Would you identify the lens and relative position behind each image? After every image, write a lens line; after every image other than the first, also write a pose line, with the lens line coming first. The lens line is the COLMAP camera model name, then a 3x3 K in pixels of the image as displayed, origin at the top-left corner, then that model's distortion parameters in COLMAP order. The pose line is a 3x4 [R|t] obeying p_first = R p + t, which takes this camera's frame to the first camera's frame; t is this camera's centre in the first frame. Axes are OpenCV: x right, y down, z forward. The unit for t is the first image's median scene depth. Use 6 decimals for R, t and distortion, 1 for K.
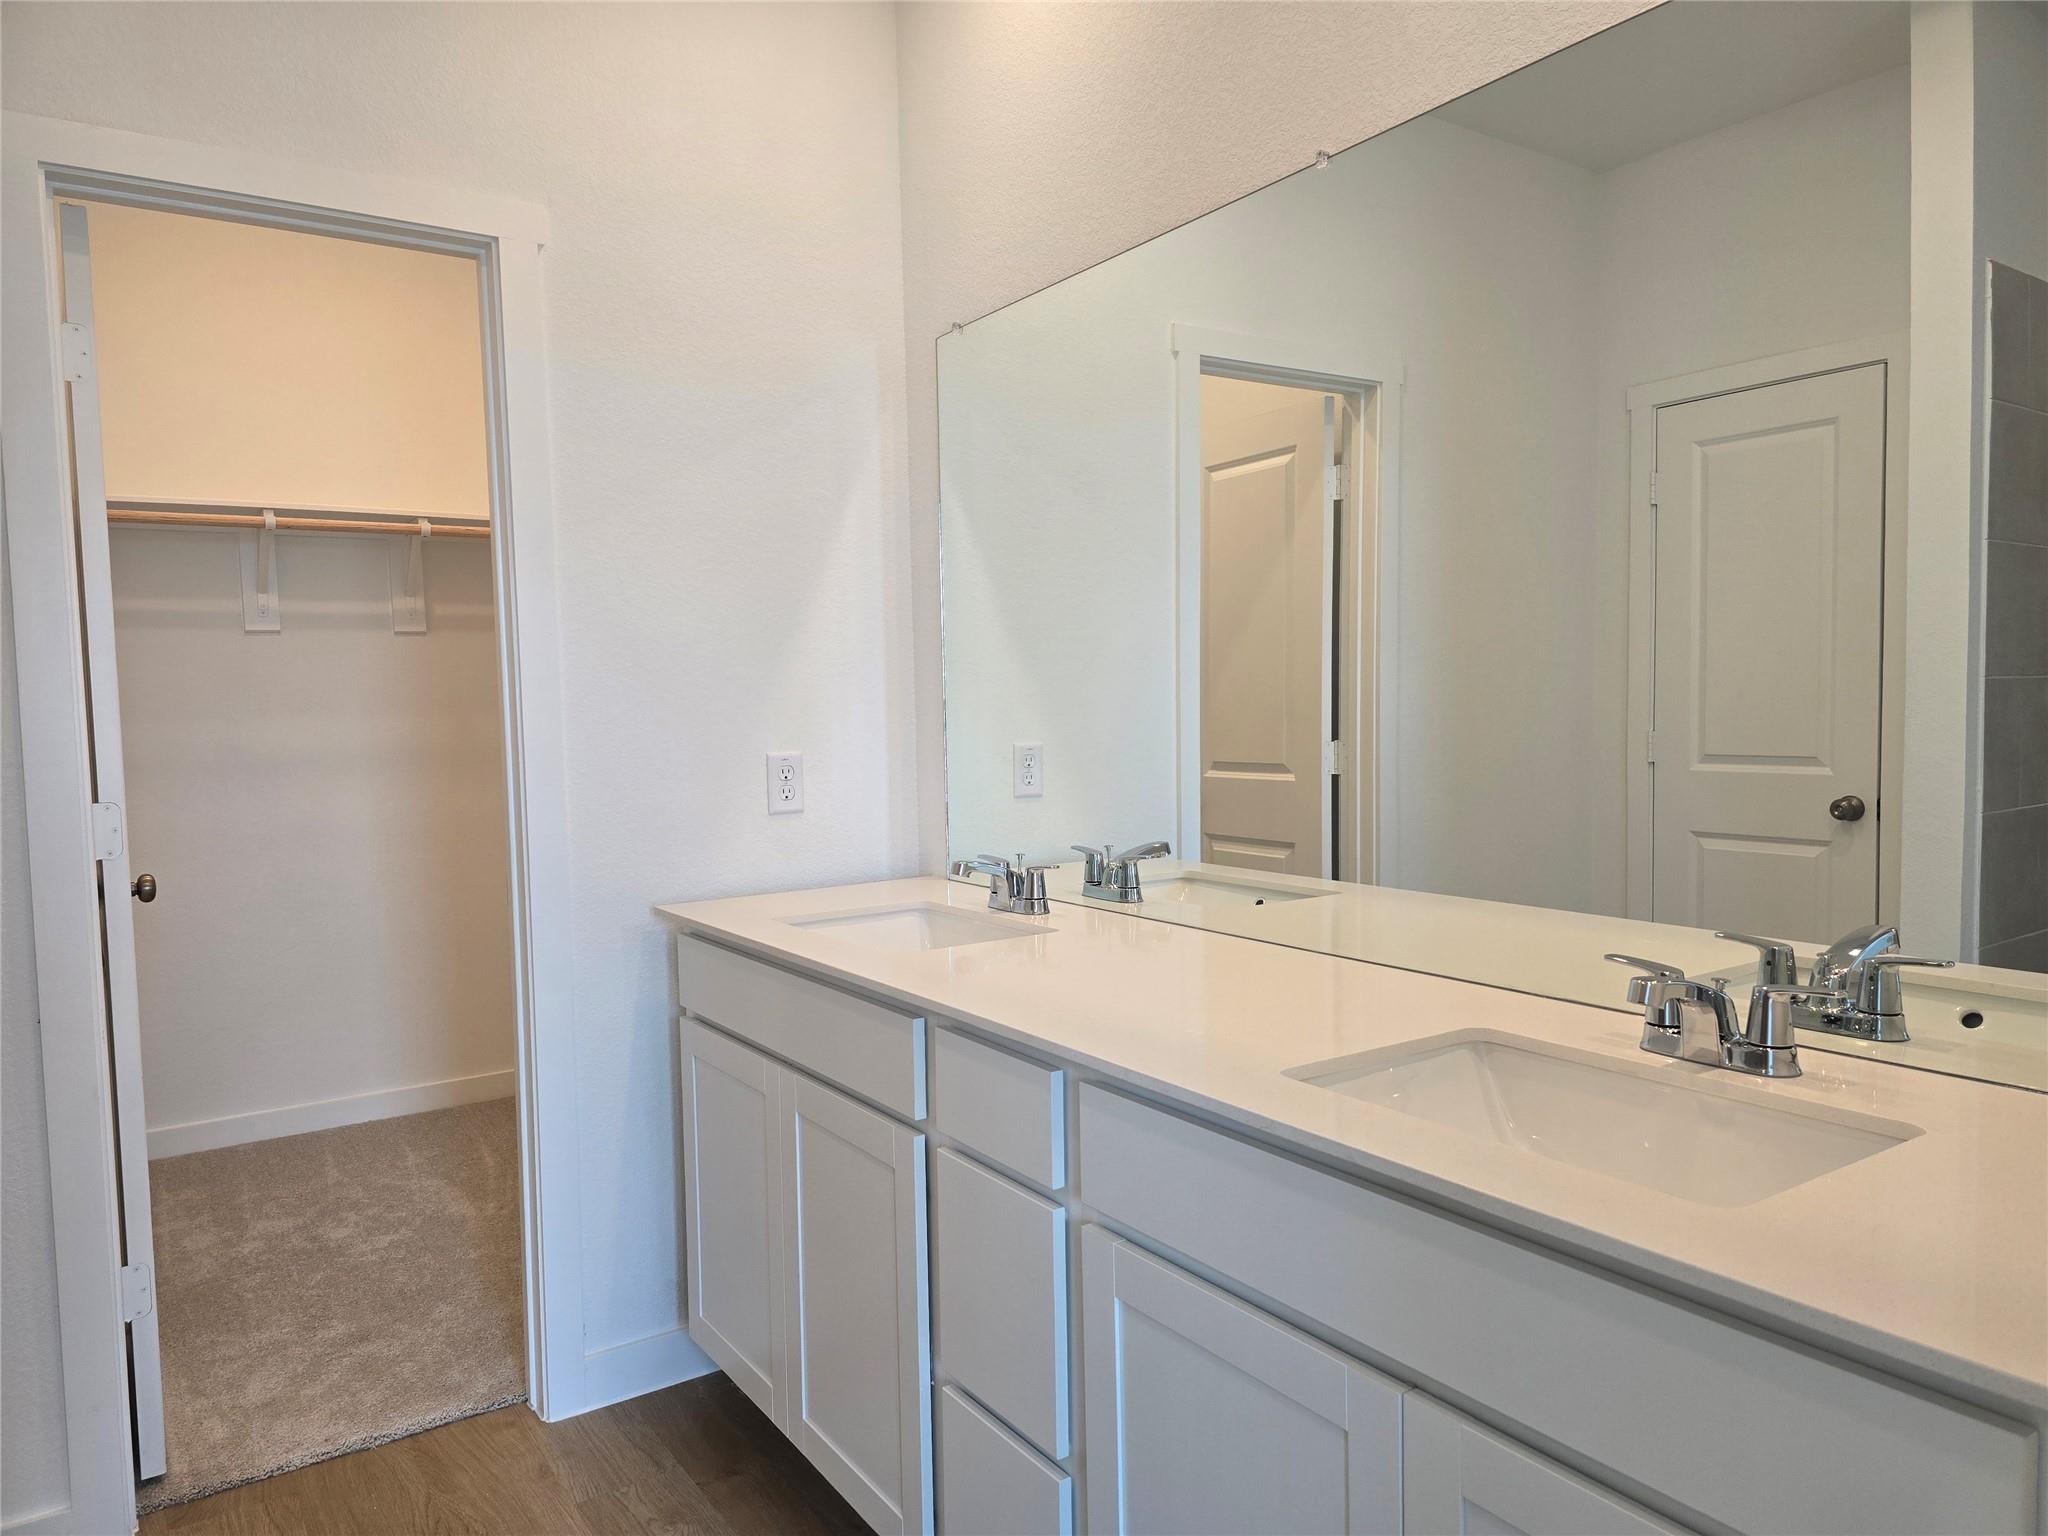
lens RADIAL K [[1368.9, 0, 1027.9], [0, 1368.9, 768.5], [0, 0, 1]] dist [0.065352, -0.051333]
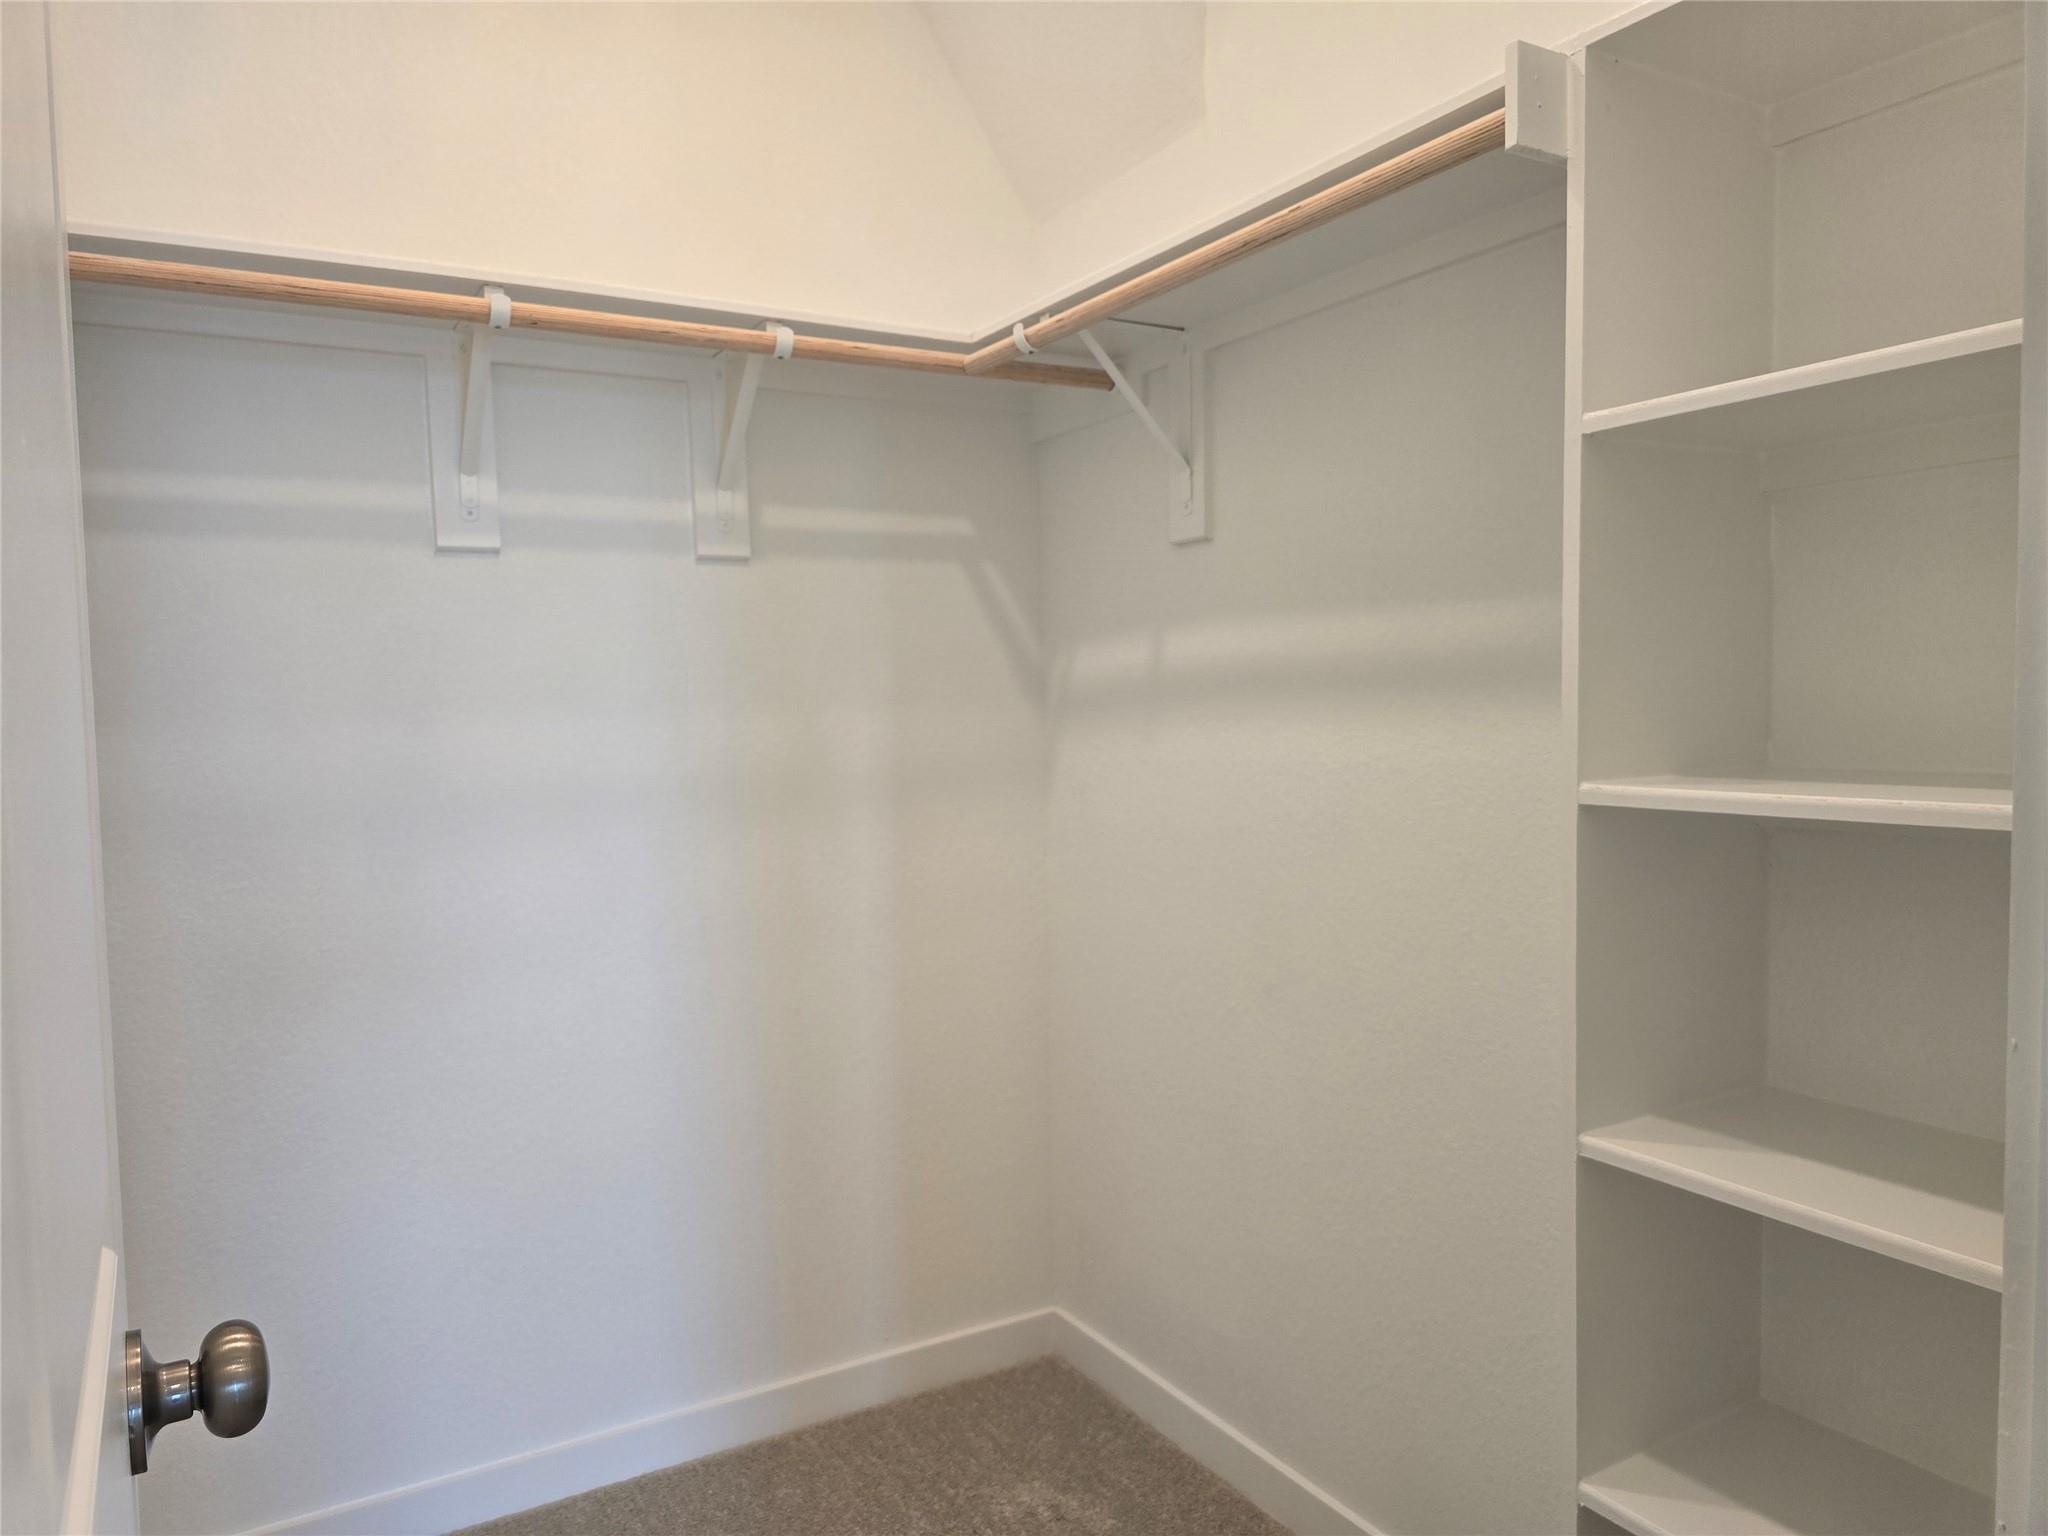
lens RADIAL K [[1368.9, 0, 1013.9], [0, 1368.9, 765.9], [0, 0, 1]] dist [0.065352, -0.051333]
pose [[0.997714, 0.010664, -0.066736, -0.311098], [-0.009561, 0.999813, 0.016826, -0.028776], [0.066903, -0.016150, 0.997629, 0.496440]]
